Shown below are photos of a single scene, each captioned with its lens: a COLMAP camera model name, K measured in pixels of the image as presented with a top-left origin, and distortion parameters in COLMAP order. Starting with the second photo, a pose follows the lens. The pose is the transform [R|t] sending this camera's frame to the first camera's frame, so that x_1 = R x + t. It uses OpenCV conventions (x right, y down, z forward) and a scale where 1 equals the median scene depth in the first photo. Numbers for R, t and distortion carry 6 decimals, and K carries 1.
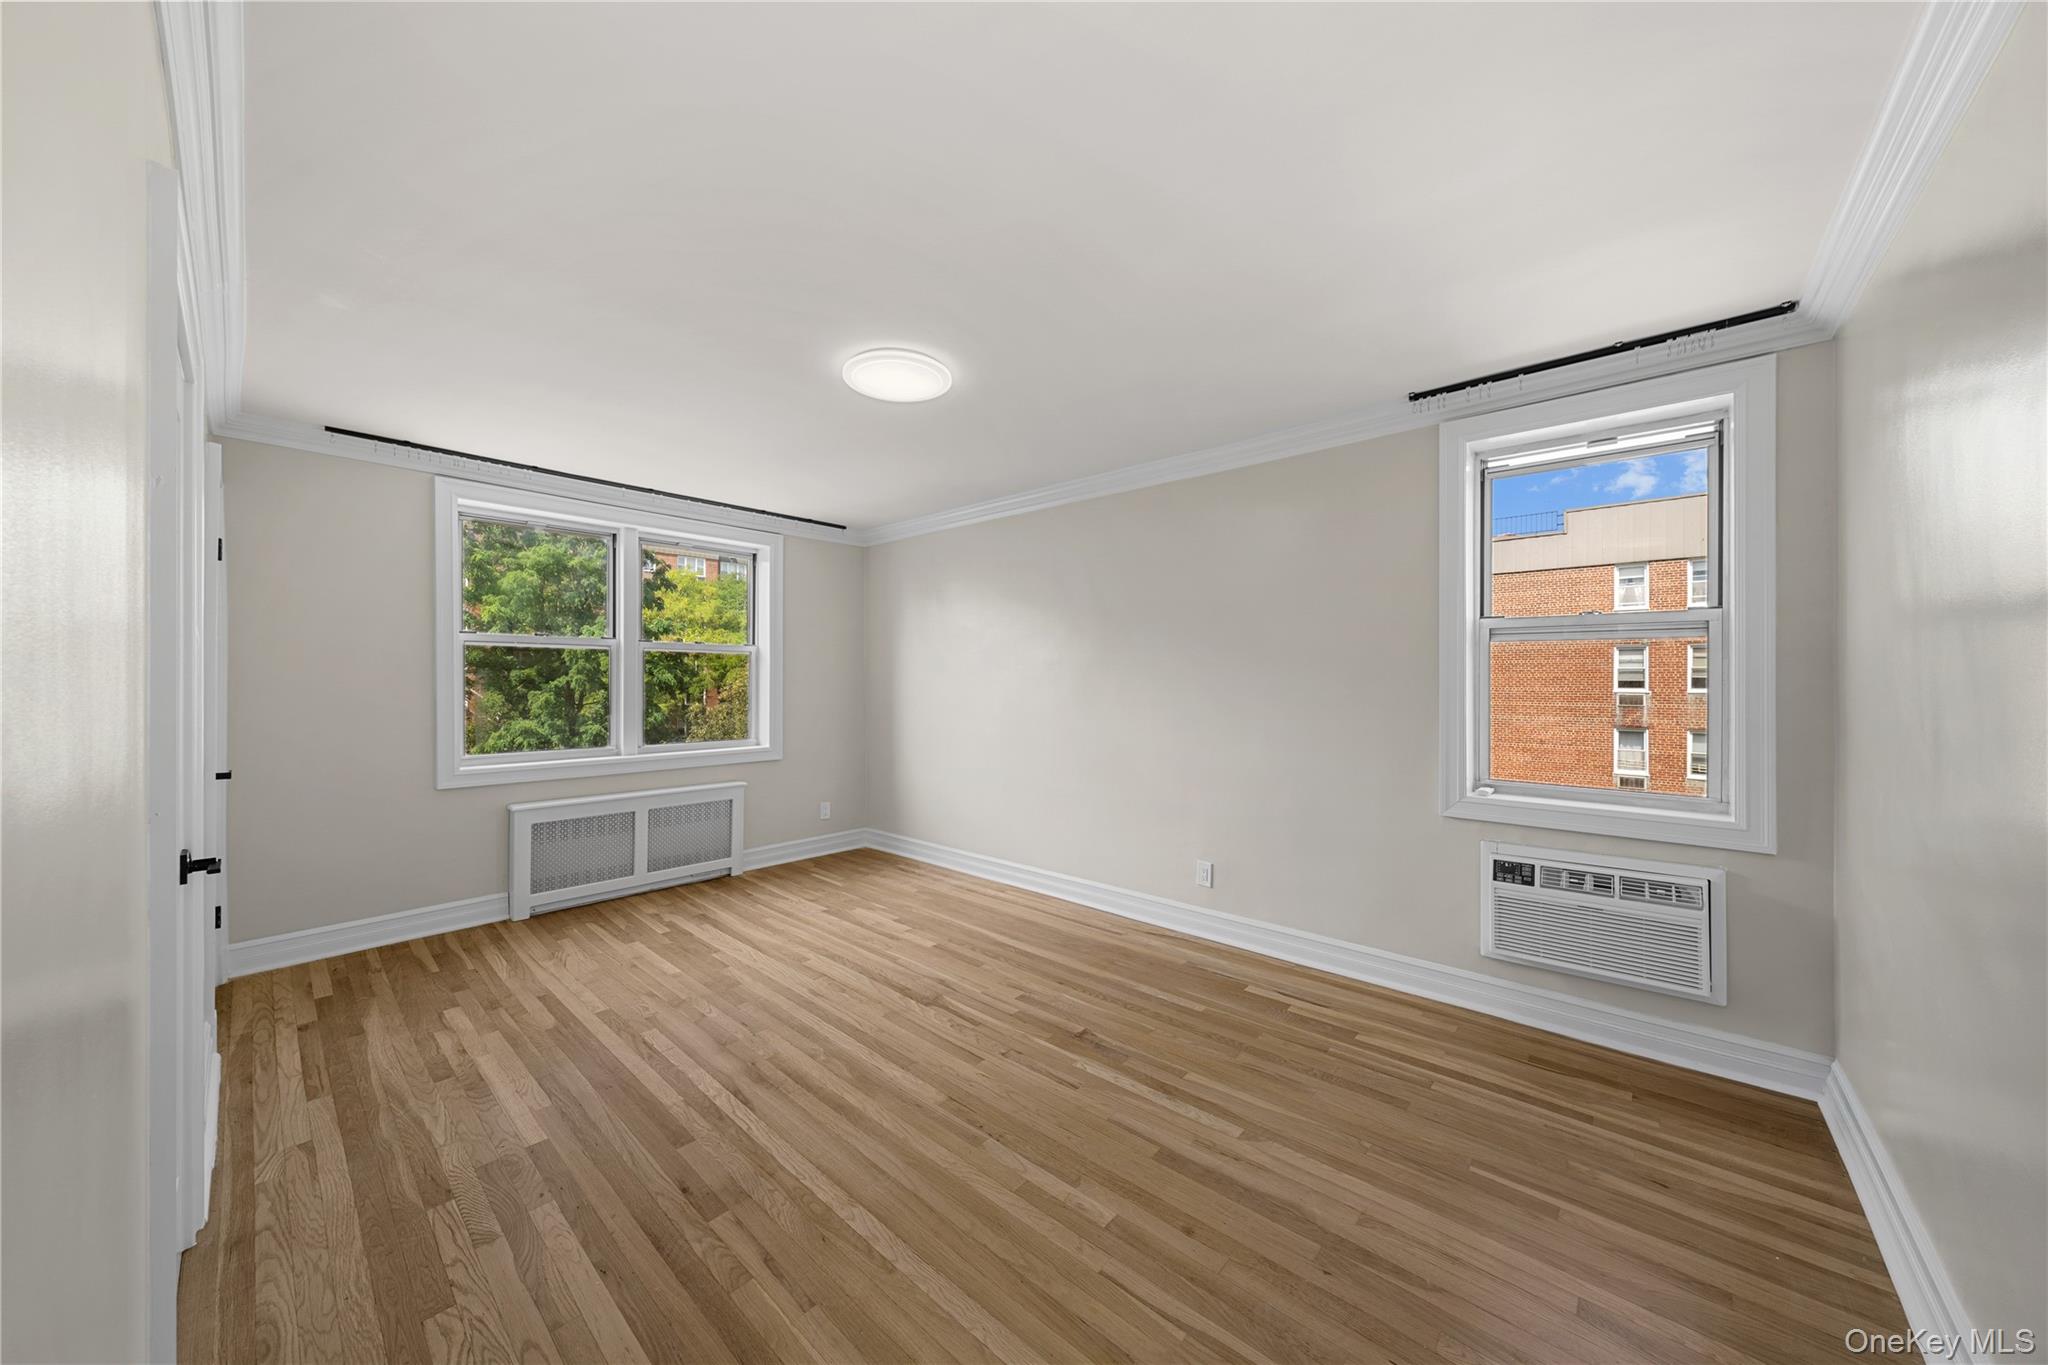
lens RADIAL K [[695.6, 0, 1031.3], [0, 695.6, 675.0], [0, 0, 1]] dist [-0.000532, 0.000297]
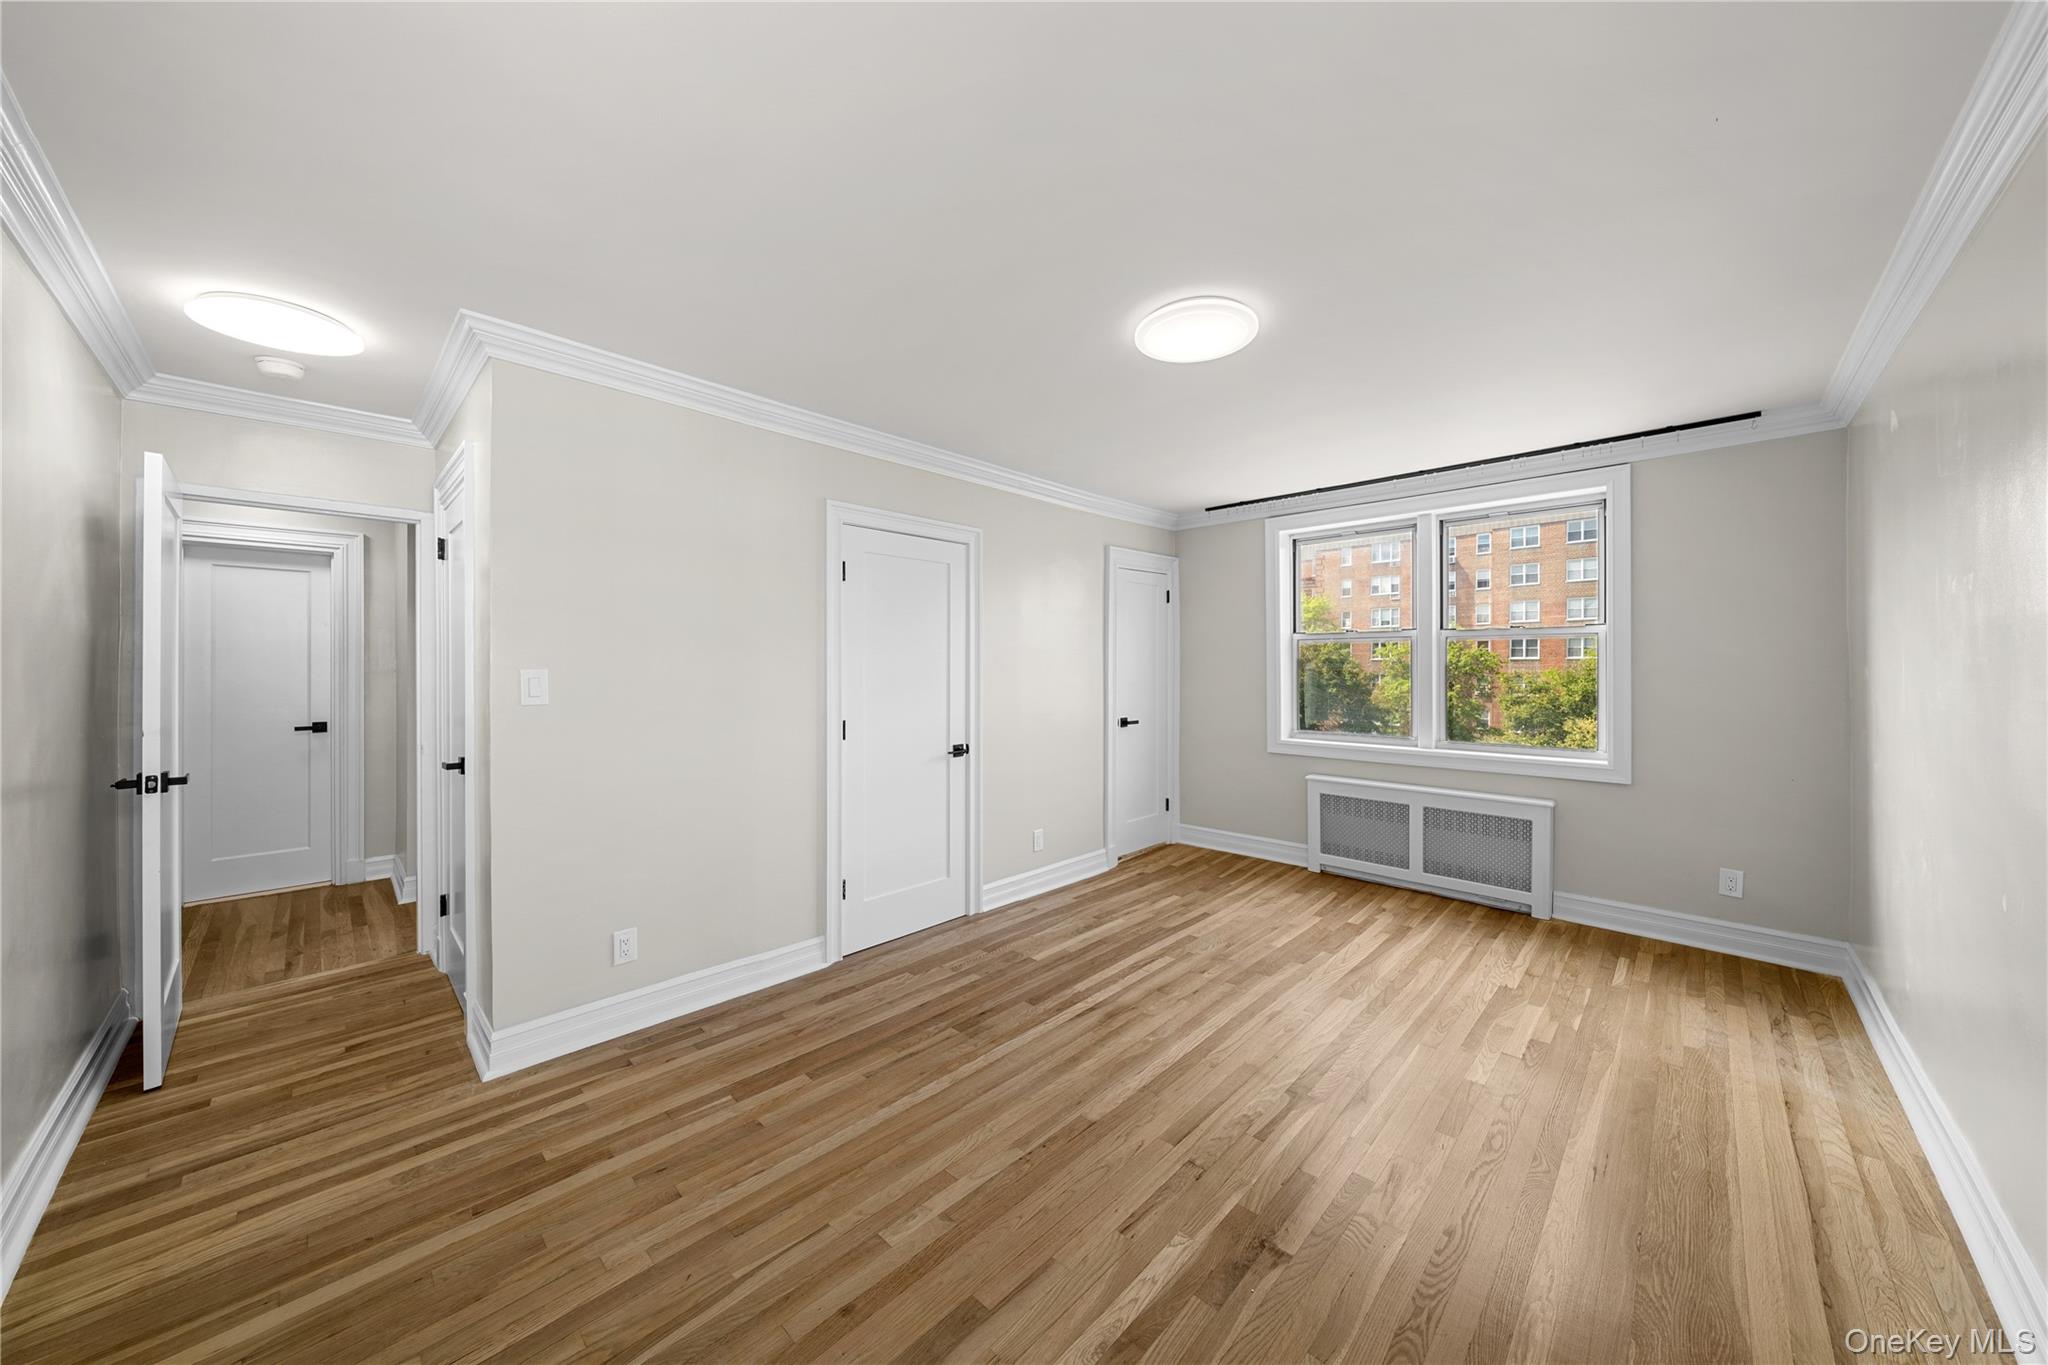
lens RADIAL K [[695.6, 0, 1031.3], [0, 695.6, 675.0], [0, 0, 1]] dist [-0.000532, 0.000297]
pose [[-0.034461, 0.008792, -0.999367, 0.598002], [0.008459, 0.999928, 0.008505, -0.000898], [0.999370, -0.008161, -0.034533, 0.701140]]
